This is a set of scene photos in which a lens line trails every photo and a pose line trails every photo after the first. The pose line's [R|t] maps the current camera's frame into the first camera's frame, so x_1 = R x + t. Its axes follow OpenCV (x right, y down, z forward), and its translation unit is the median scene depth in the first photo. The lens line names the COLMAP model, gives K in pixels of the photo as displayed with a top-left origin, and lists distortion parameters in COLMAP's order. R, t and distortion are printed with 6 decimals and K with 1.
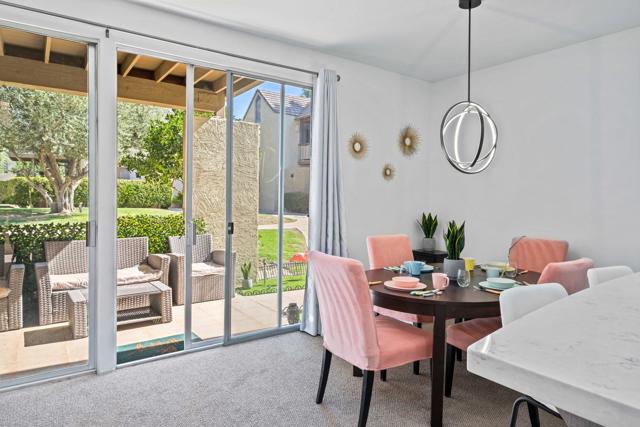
lens RADIAL K [[406.1, 0, 315.0], [0, 406.1, 213.8], [0, 0, 1]] dist [0.002250, 0.000209]
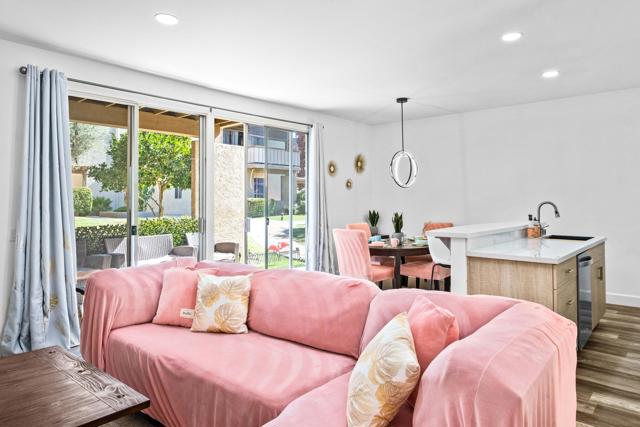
lens RADIAL K [[424.9, 0, 323.5], [0, 424.9, 208.7], [0, 0, 1]] dist [0.006578, 0.002692]
pose [[0.970652, -0.025009, 0.239186, -0.309865], [0.029647, 0.999435, -0.015812, 0.013900], [-0.238655, 0.022439, 0.970845, -0.559557]]
